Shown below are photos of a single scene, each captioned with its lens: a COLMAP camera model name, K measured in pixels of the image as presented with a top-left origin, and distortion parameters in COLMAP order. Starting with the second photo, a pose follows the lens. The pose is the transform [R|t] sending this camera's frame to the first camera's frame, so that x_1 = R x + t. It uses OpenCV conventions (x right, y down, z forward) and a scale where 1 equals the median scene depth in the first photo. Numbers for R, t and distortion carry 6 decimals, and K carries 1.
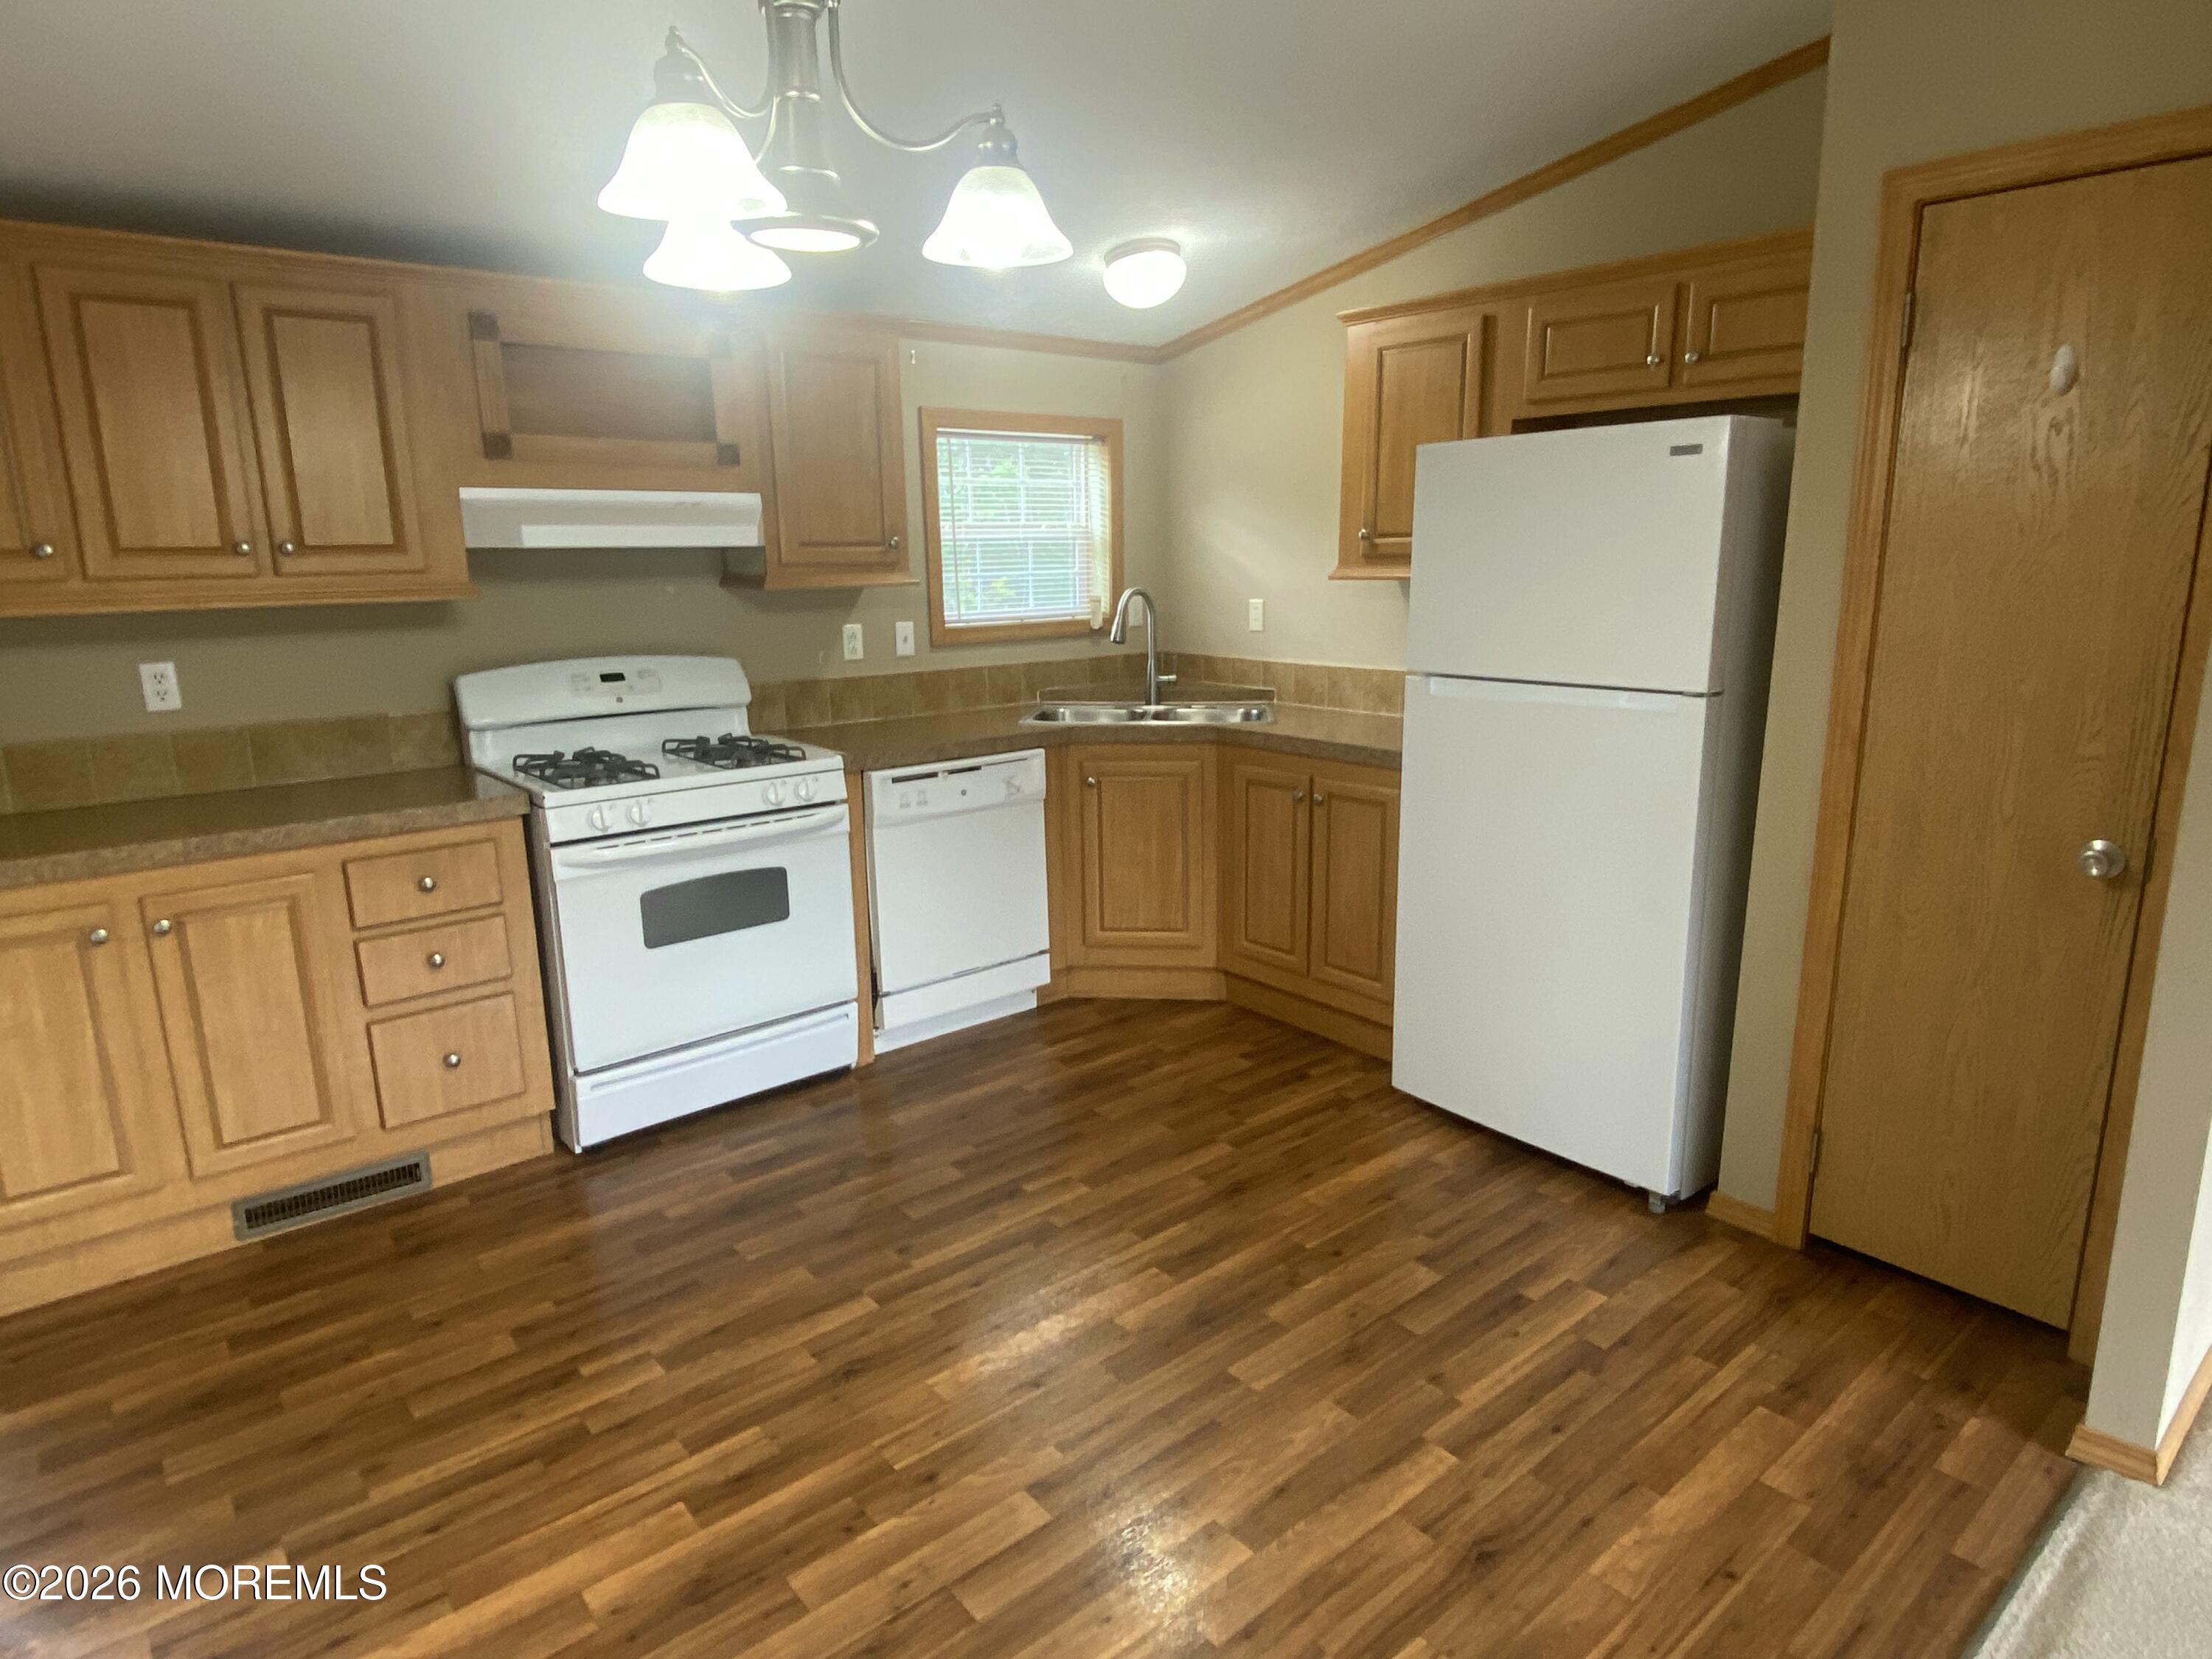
lens RADIAL K [[1272.0, 0, 1111.6], [0, 1272.0, 821.5], [0, 0, 1]] dist [0.089211, -0.103963]
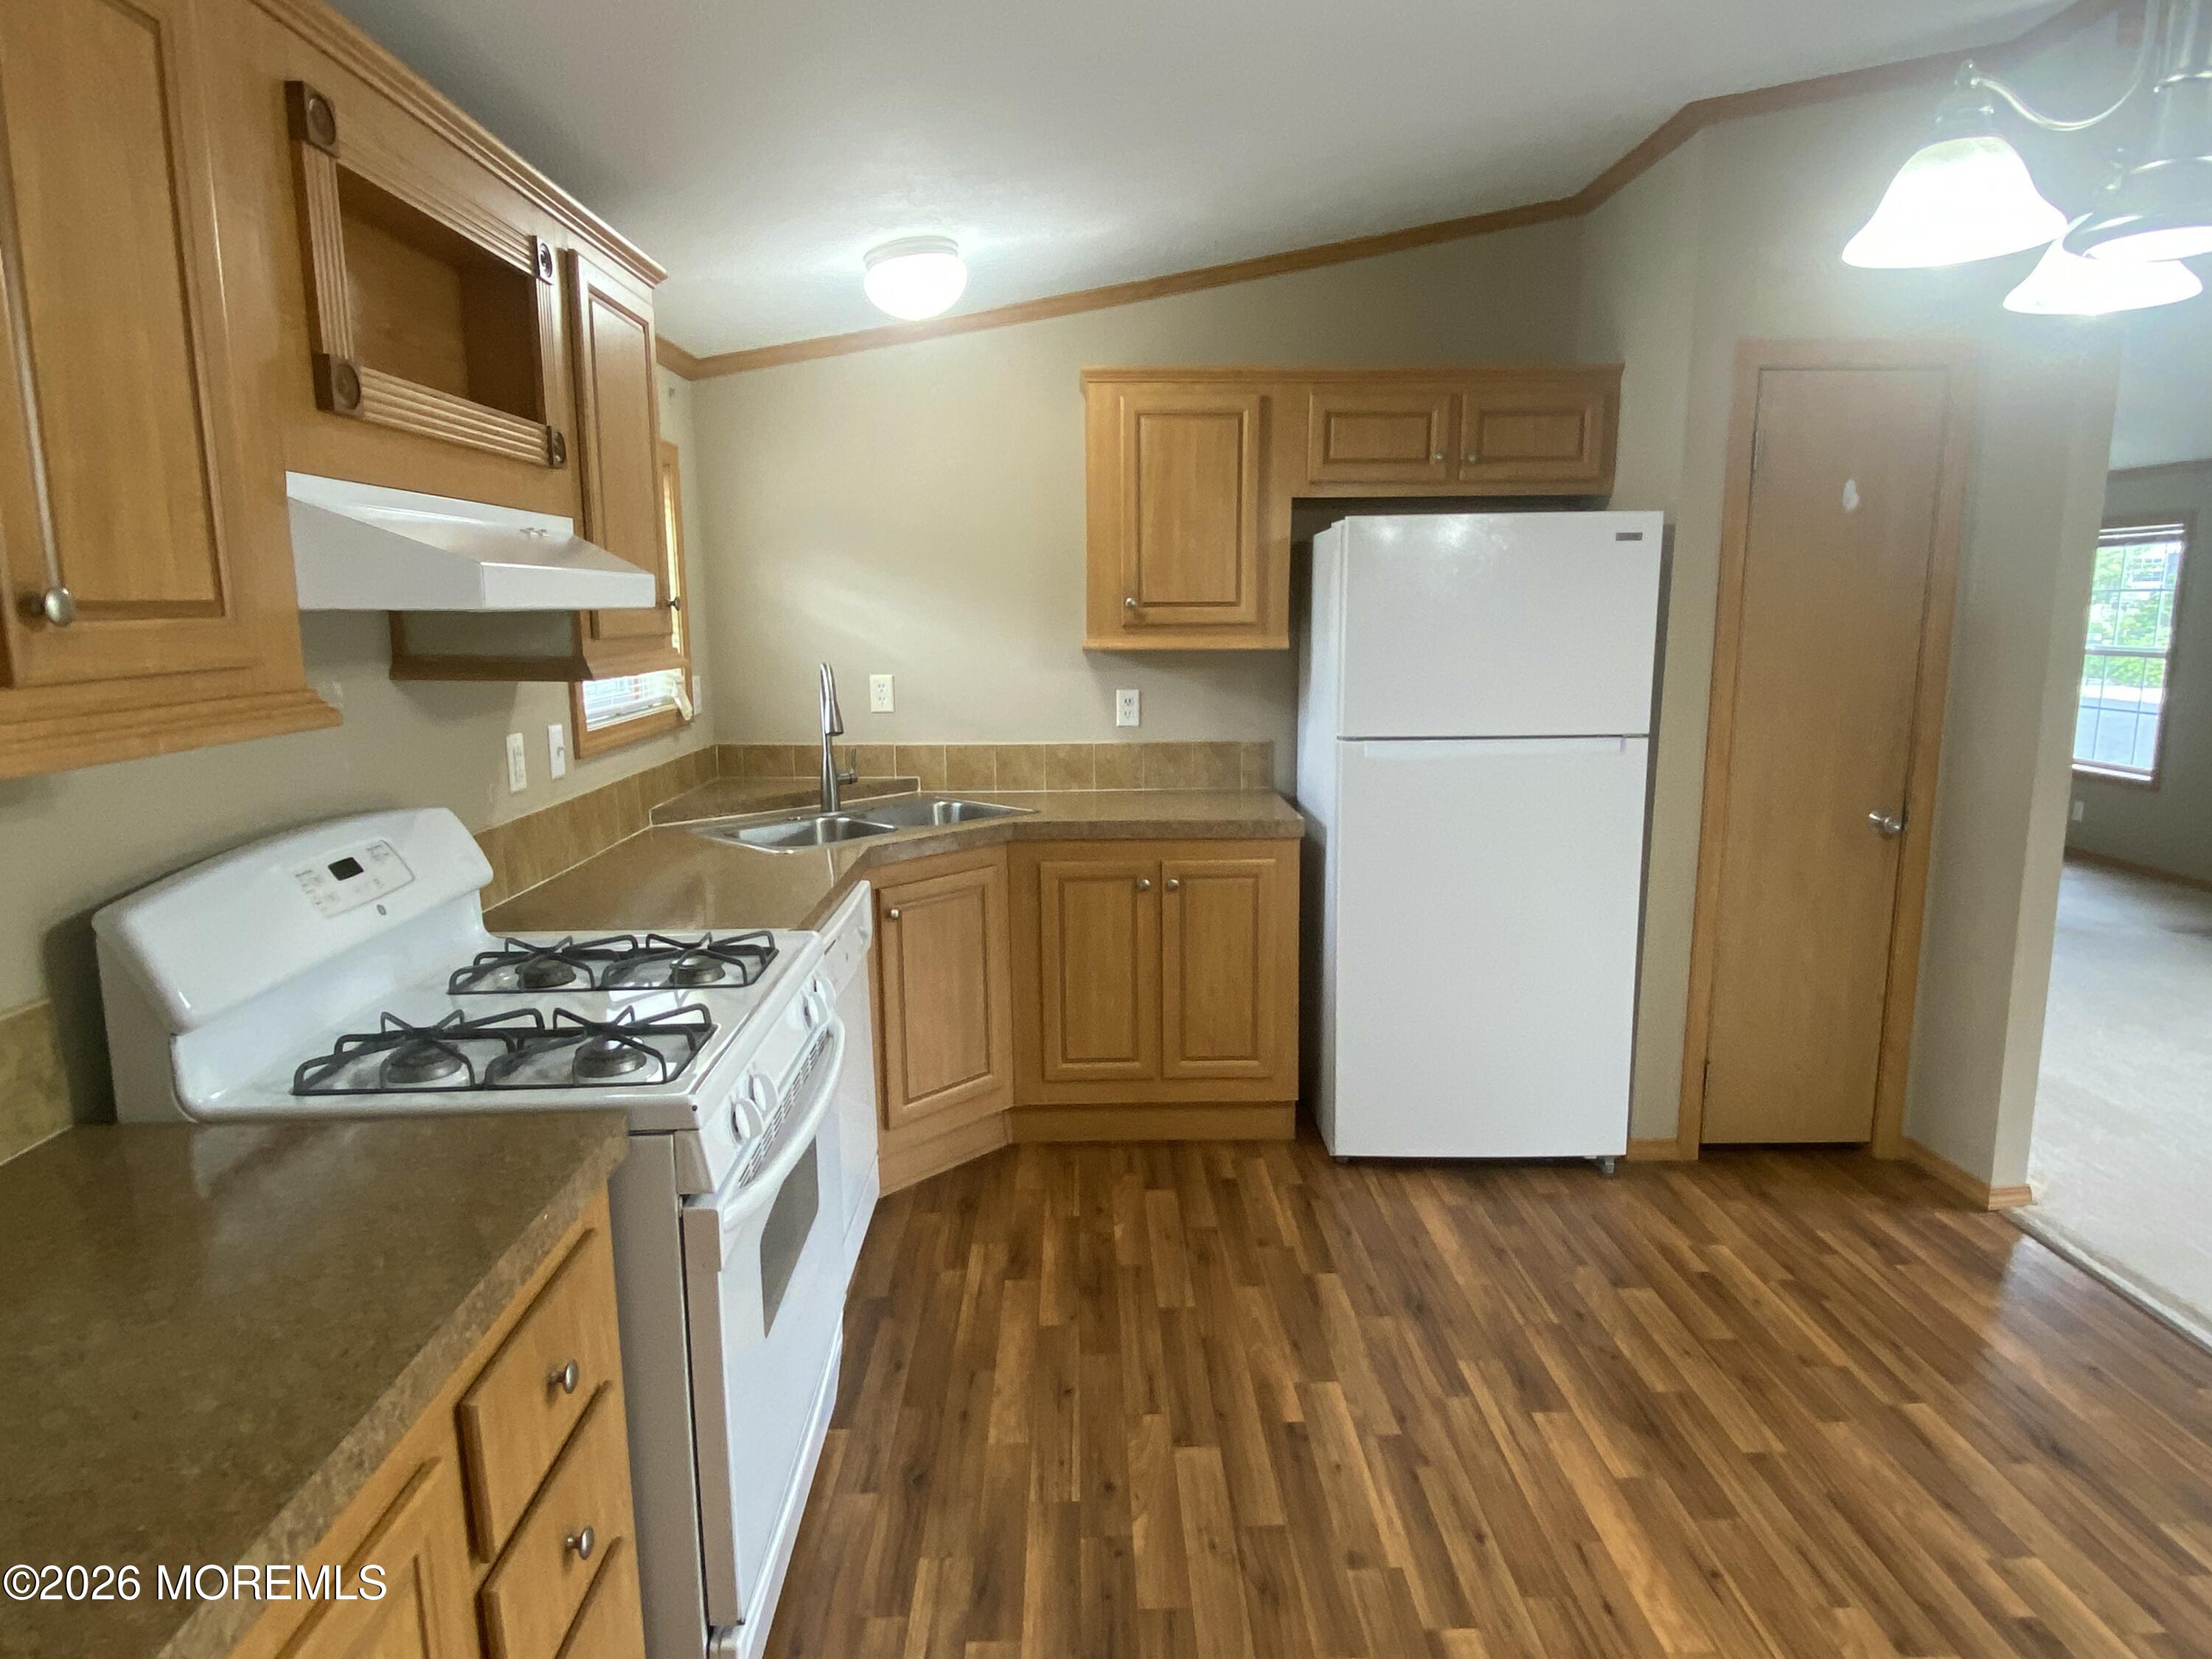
lens RADIAL K [[1272.0, 0, 1111.6], [0, 1272.0, 821.5], [0, 0, 1]] dist [0.089211, -0.103963]
pose [[0.616812, -0.120237, 0.777873, -0.732631], [0.163267, 0.986314, 0.022993, -0.115170], [-0.769992, 0.112819, 0.628001, 0.568778]]
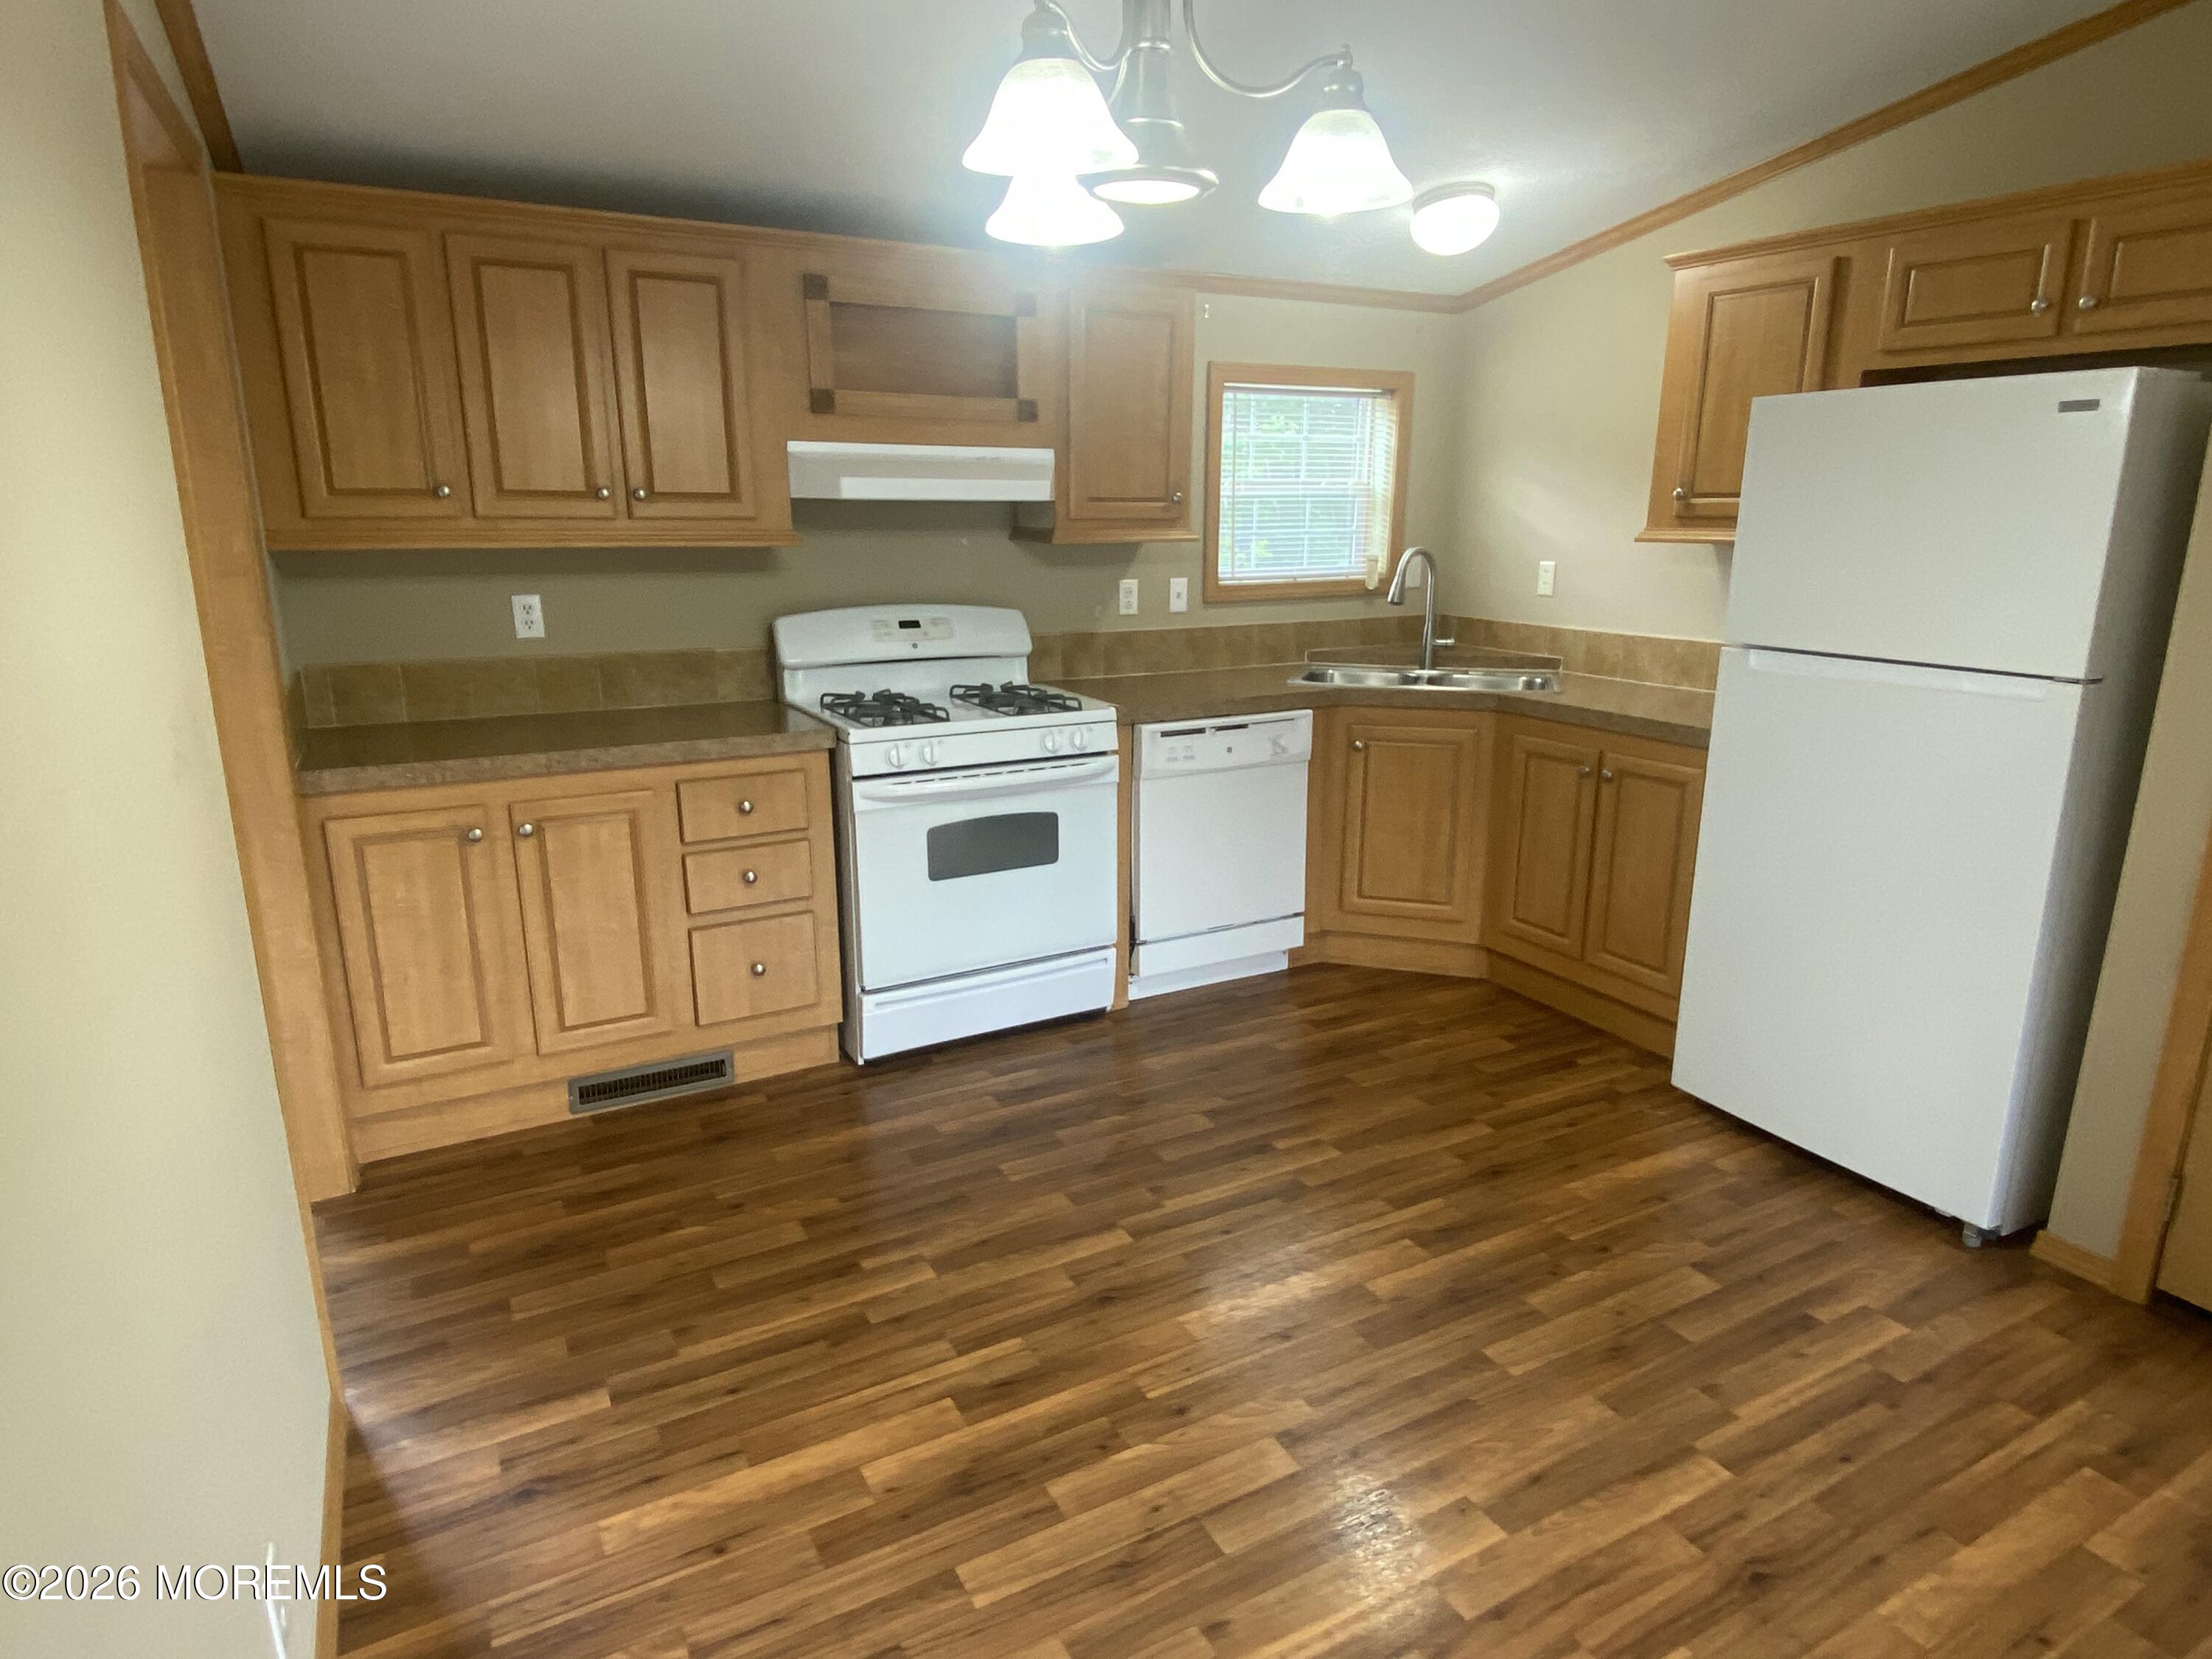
lens RADIAL K [[1272.0, 0, 1111.6], [0, 1272.0, 821.5], [0, 0, 1]] dist [0.089211, -0.103963]
pose [[0.980883, 0.062474, -0.184297, -0.025052], [-0.056864, 0.997748, 0.035576, 0.004168], [0.186104, -0.024416, 0.982227, -0.006050]]
